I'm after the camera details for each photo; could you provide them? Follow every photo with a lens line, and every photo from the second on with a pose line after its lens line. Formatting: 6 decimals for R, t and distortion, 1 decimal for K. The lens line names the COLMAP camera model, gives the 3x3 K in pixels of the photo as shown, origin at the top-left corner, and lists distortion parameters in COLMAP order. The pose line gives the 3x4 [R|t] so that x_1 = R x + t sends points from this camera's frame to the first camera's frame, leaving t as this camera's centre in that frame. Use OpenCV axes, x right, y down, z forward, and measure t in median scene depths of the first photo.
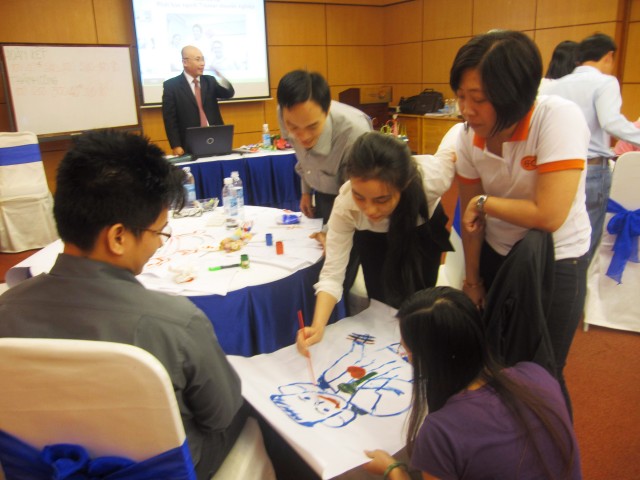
lens RADIAL K [[569.9, 0, 320.7], [0, 569.9, 239.5], [0, 0, 1]] dist [0.000532, -0.002932]
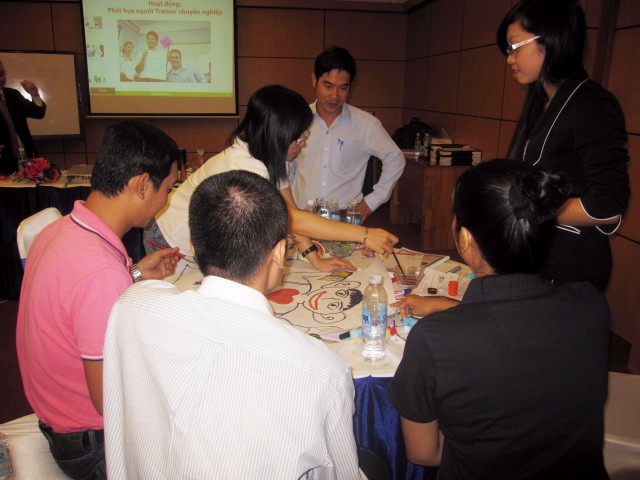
lens RADIAL K [[569.9, 0, 319.4], [0, 569.9, 239.5], [0, 0, 1]] dist [0.000532, -0.002932]
pose [[0.909691, 0.146552, -0.388569, 0.436785], [-0.154777, 0.987896, 0.010240, -0.096820], [0.385366, 0.050827, 0.921363, 0.272093]]
